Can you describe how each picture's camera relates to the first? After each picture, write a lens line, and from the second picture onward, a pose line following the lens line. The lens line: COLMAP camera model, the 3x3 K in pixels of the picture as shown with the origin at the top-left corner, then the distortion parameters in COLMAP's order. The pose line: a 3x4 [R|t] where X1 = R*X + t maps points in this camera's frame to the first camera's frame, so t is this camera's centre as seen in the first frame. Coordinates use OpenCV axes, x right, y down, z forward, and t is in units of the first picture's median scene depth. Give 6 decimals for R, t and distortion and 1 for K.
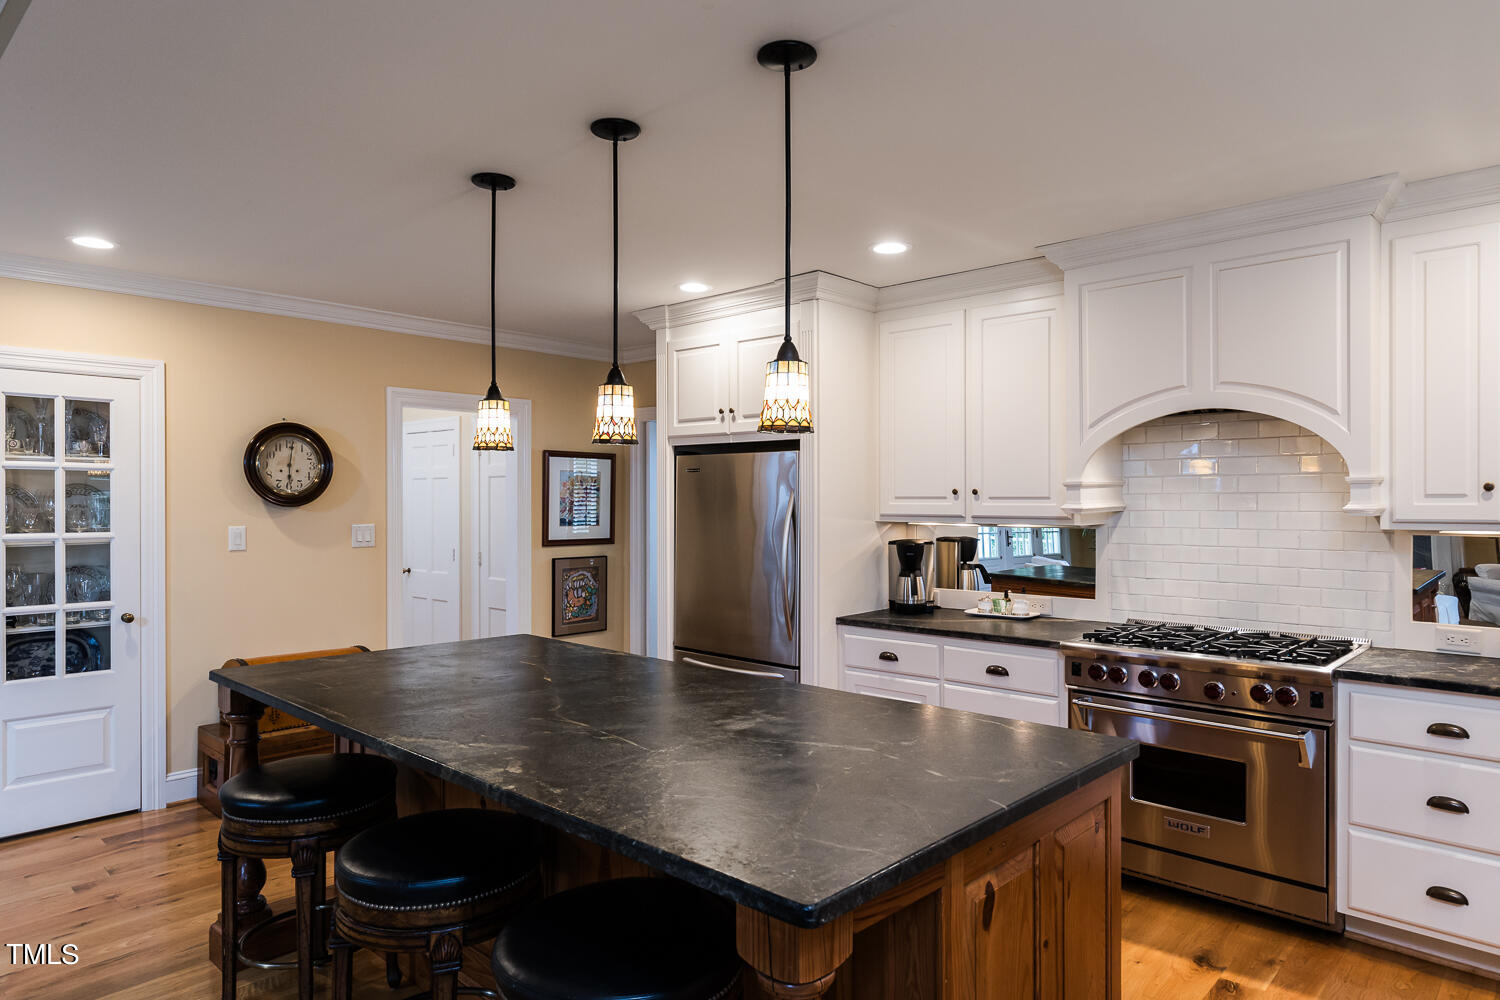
lens RADIAL K [[918.2, 0, 751.0], [0, 918.2, 501.6], [0, 0, 1]] dist [0.001475, 0.000232]
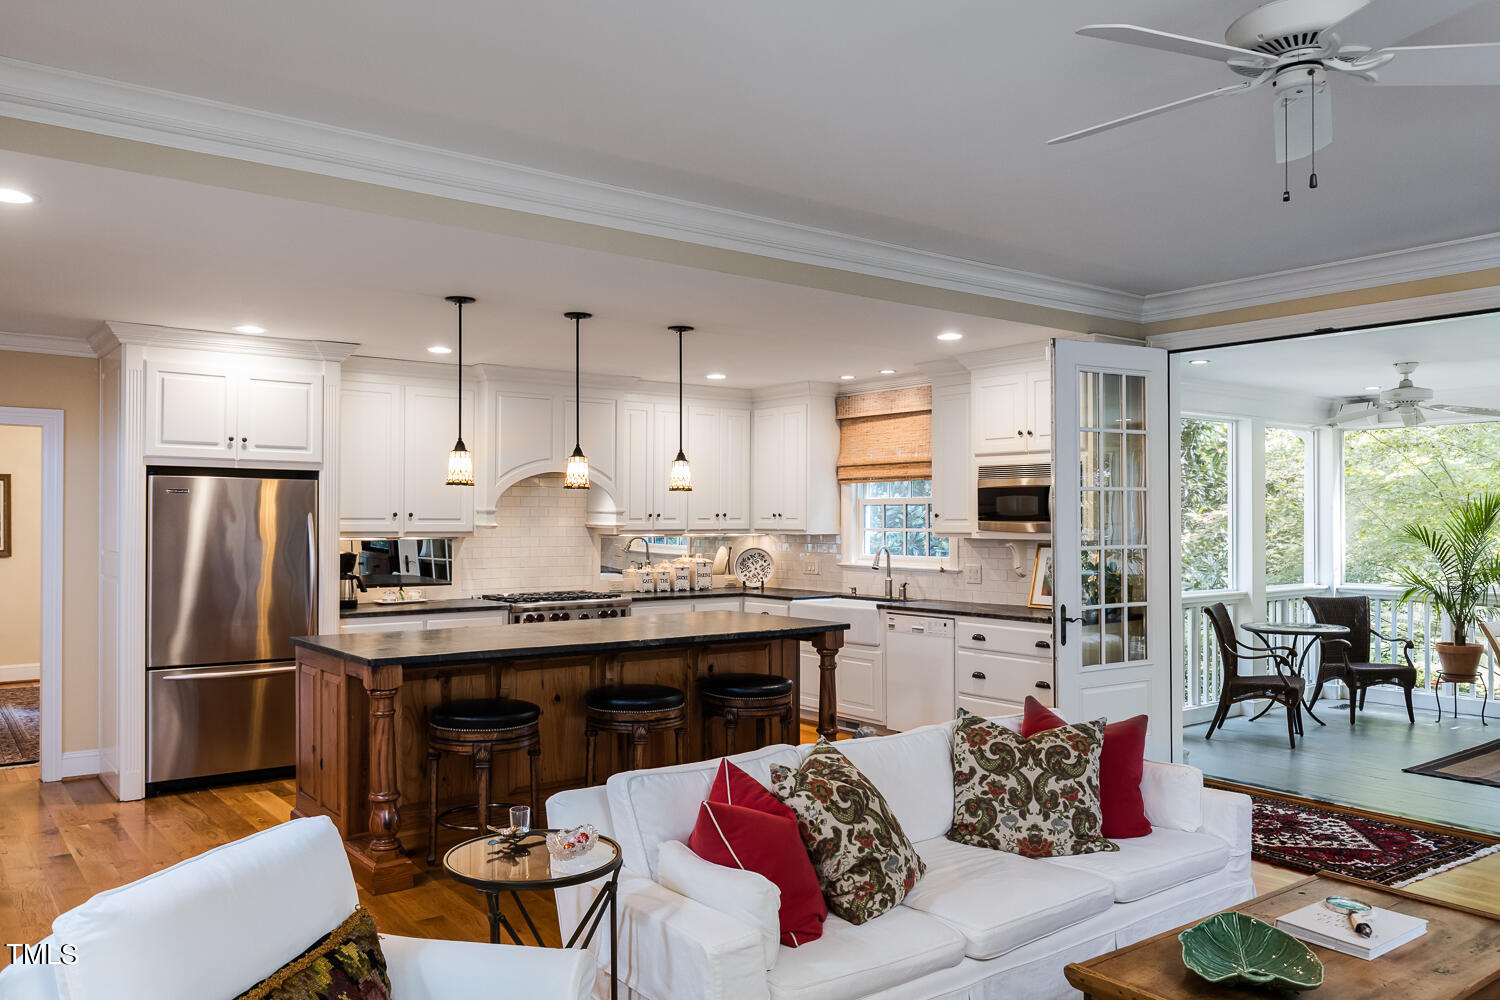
lens RADIAL K [[1126.0, 0, 750.4], [0, 1126.0, 502.3], [0, 0, 1]] dist [-0.003063, -0.001118]
pose [[0.166533, 0.015844, 0.985909, -1.255352], [-0.002632, 0.999874, -0.015624, -0.003790], [-0.986032, 0.000007, 0.166553, 0.171572]]
